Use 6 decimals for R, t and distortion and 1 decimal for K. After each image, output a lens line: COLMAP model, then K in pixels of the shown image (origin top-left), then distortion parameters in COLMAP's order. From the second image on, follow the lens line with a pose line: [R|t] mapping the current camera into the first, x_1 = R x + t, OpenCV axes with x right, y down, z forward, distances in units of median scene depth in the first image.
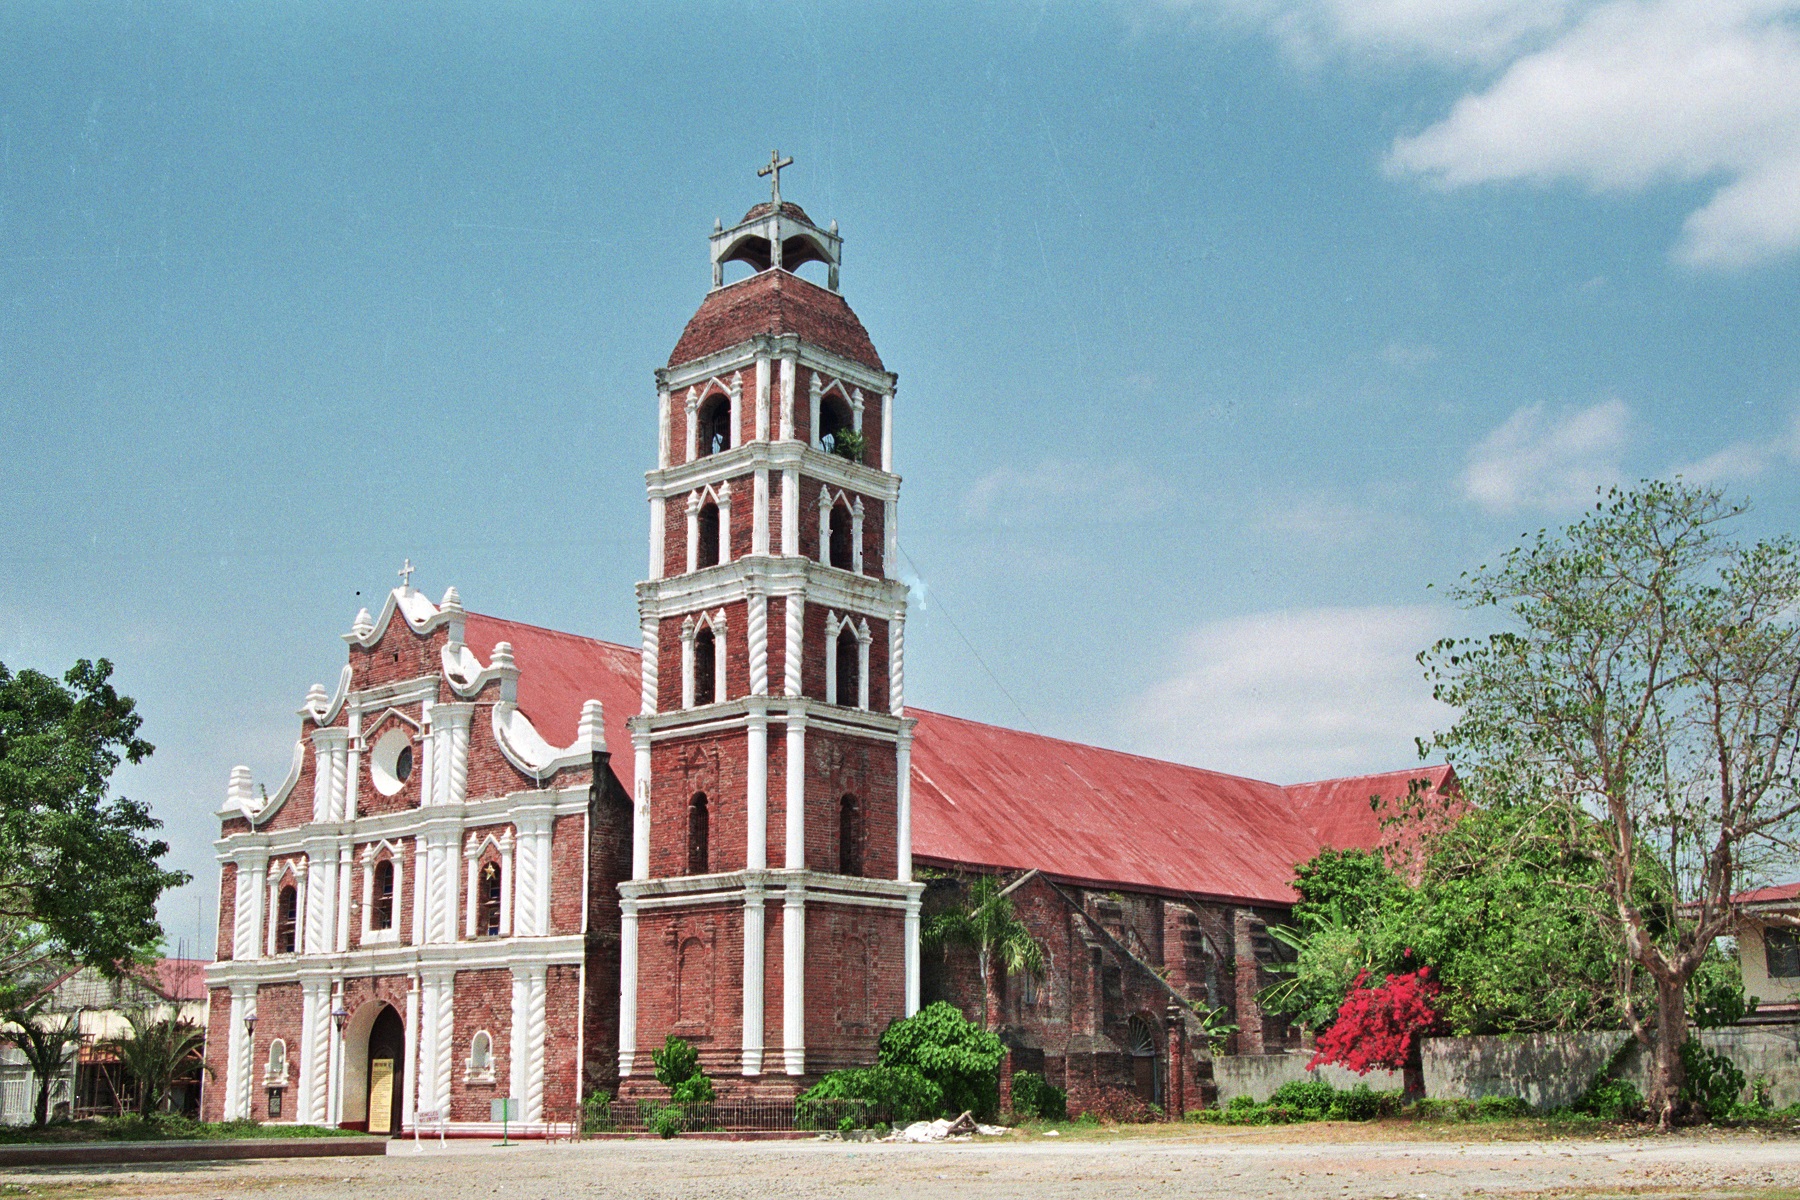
lens RADIAL K [[2199.7, 0, 1011.5], [0, 2199.7, 618.3], [0, 0, 1]] dist [-0.022892, -0.002423]
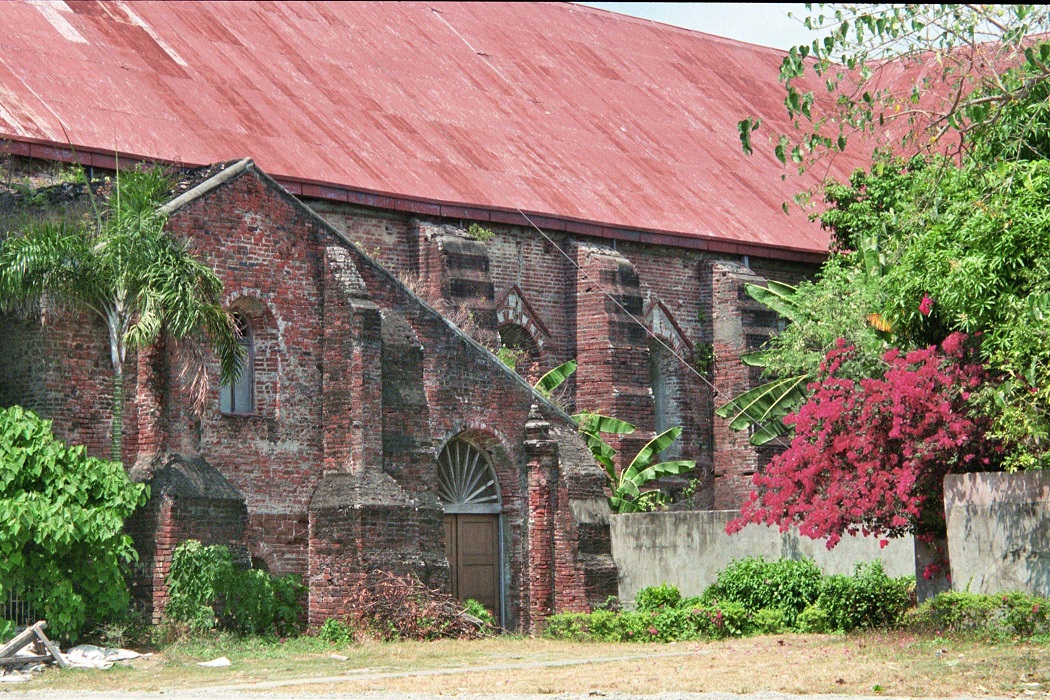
lens RADIAL K [[3075.1, 0, 625.6], [0, 3075.1, 348.8], [0, 0, 1]] dist [0.411334, 0.827710]
pose [[0.999997, -0.002589, -0.000201, 0.097004], [0.002592, 0.990398, 0.138222, 0.055575], [-0.000159, -0.138222, 0.990401, 0.260295]]
